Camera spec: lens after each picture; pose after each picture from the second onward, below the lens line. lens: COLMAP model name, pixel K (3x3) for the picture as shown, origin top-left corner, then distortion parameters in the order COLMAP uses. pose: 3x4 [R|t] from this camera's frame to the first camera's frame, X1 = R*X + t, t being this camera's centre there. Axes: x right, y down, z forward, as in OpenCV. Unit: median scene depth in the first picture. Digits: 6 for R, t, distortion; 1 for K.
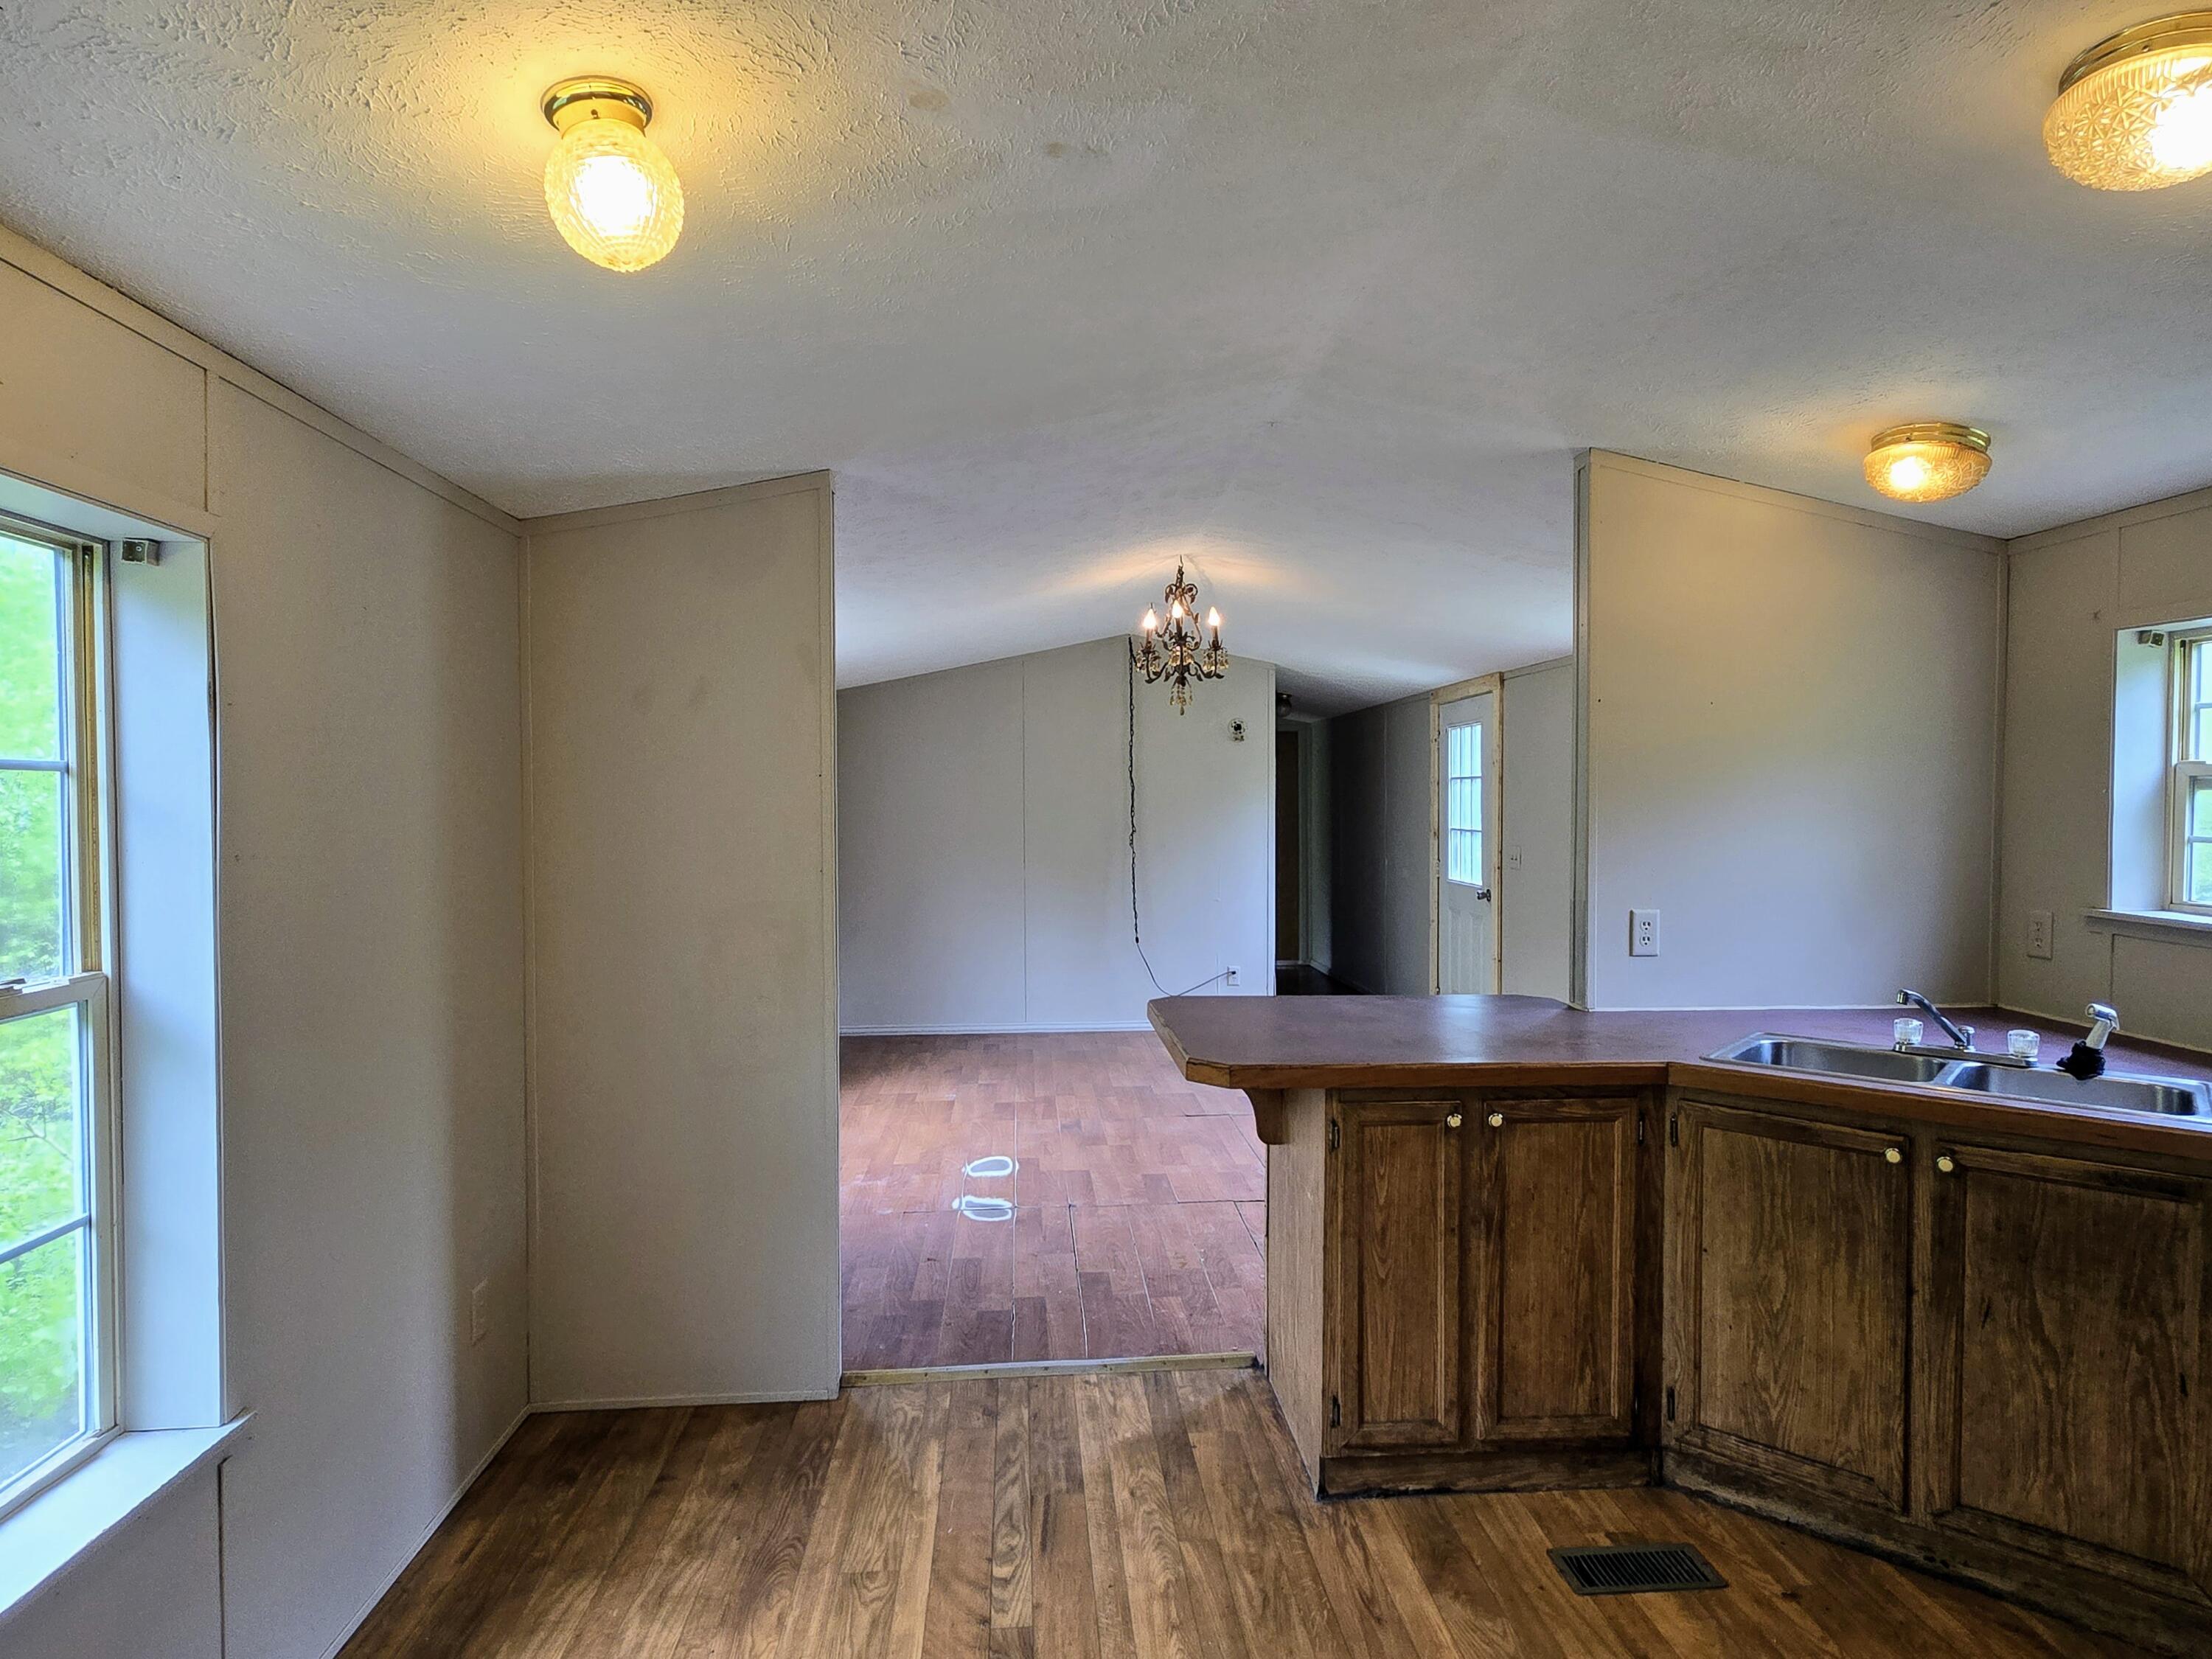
lens RADIAL K [[1224.1, 0, 1106.0], [0, 1224.1, 829.5], [0, 0, 1]] dist [0.000108, 0.000250]
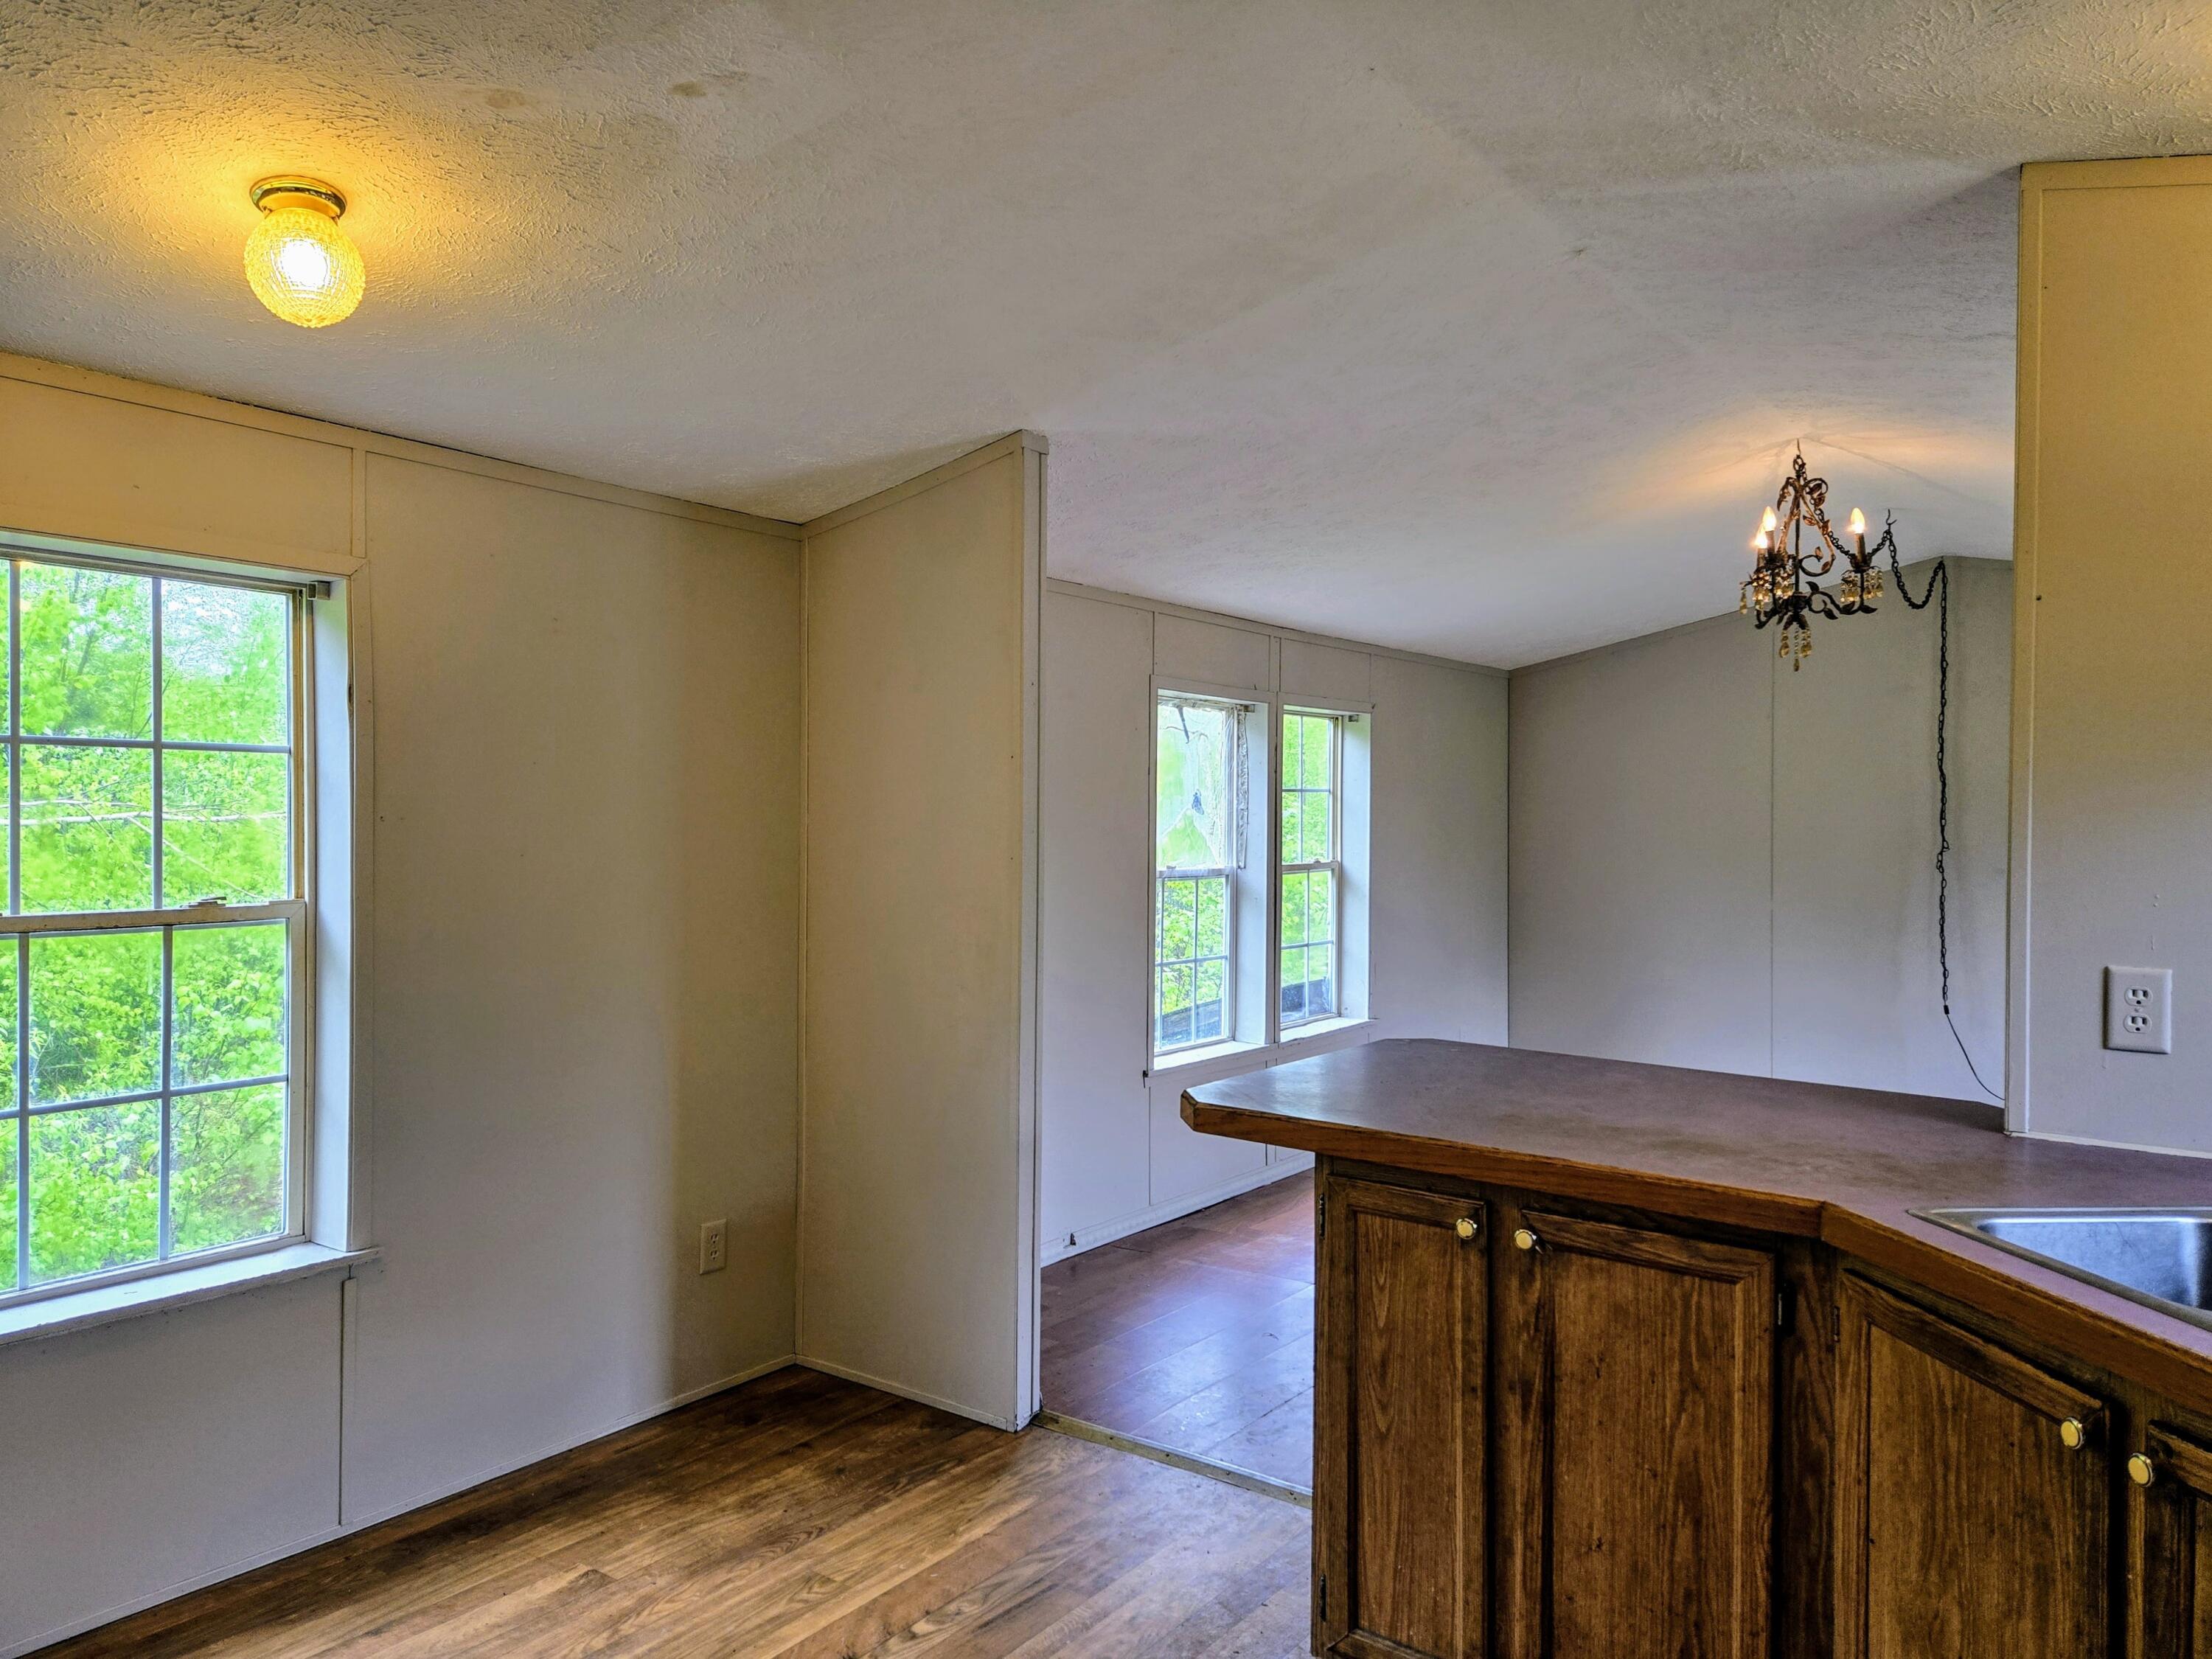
lens RADIAL K [[1482.9, 0, 1105.7], [0, 1482.9, 839.0], [0, 0, 1]] dist [0.086669, -0.069963]
pose [[0.754433, 0.013935, -0.656229, 0.674519], [-0.020755, 0.999781, -0.002632, 0.023753], [0.656049, 0.015605, 0.754557, 0.219201]]
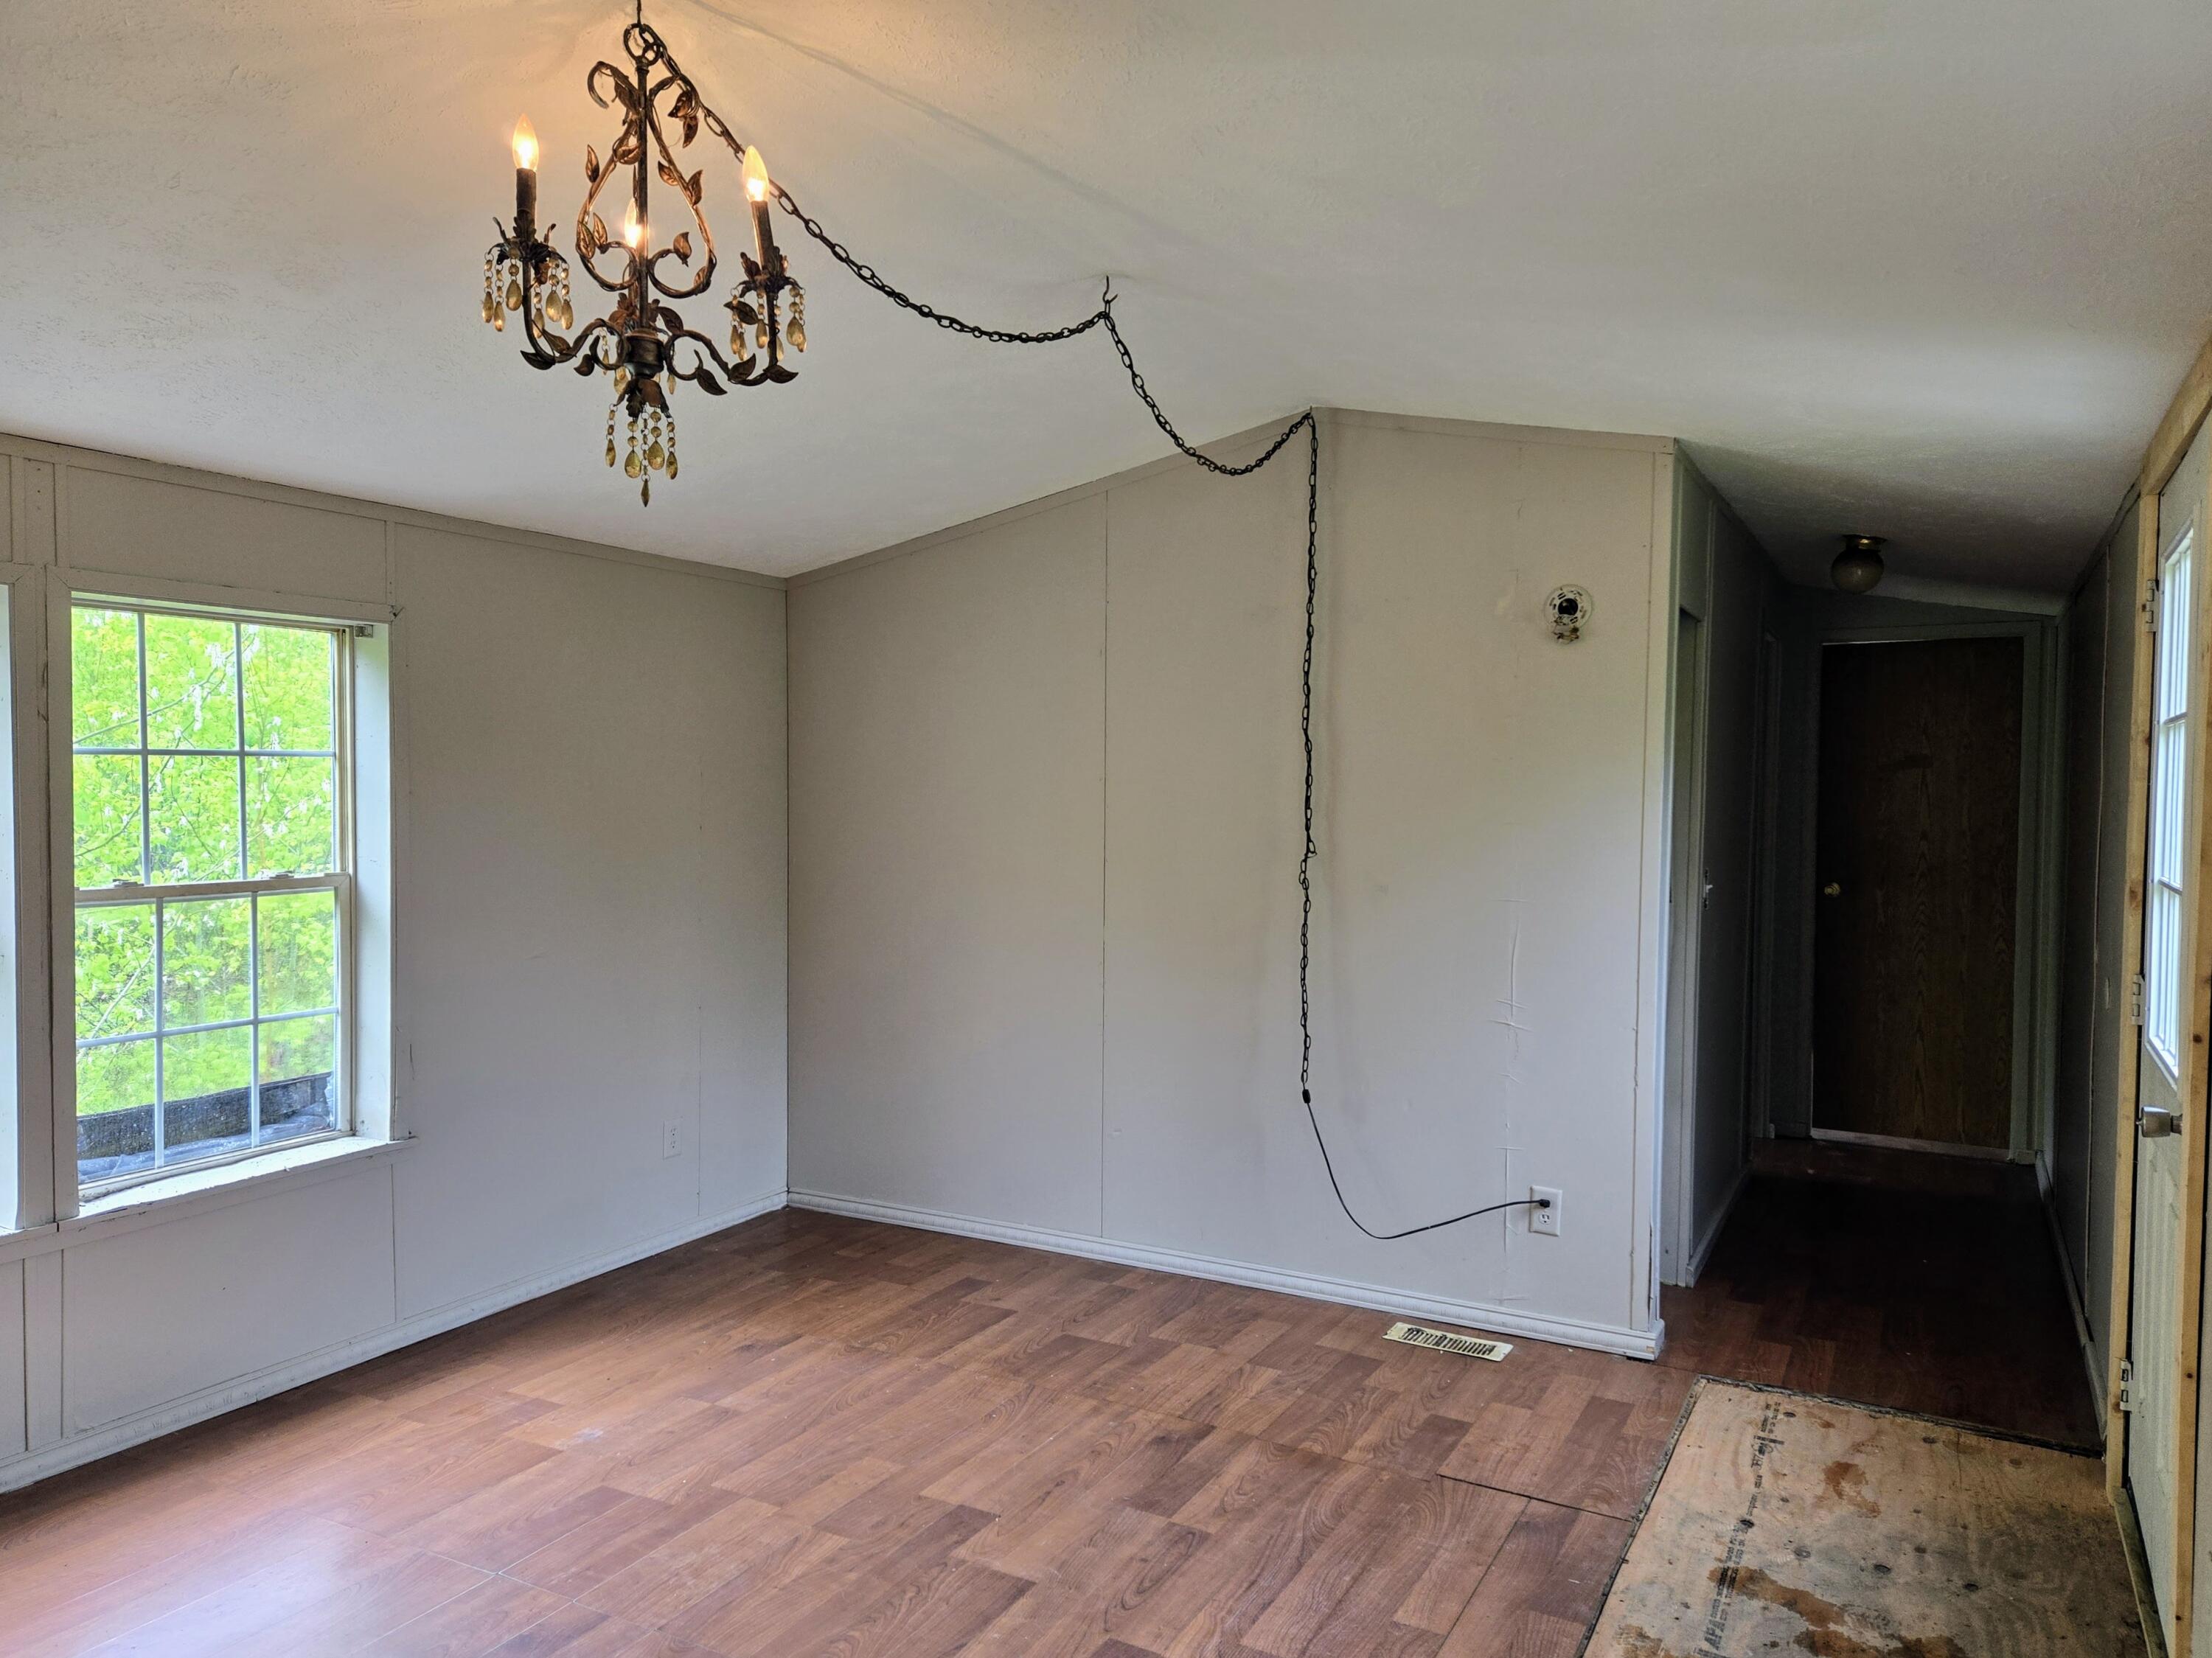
lens RADIAL K [[1514.5, 0, 1104.3], [0, 1514.5, 851.7], [0, 0, 1]] dist [0.096995, -0.079493]
pose [[0.842532, 0.033957, -0.537574, 0.785635], [-0.024925, 0.999400, 0.024065, -0.032318], [0.538069, -0.006877, 0.842873, 1.497930]]
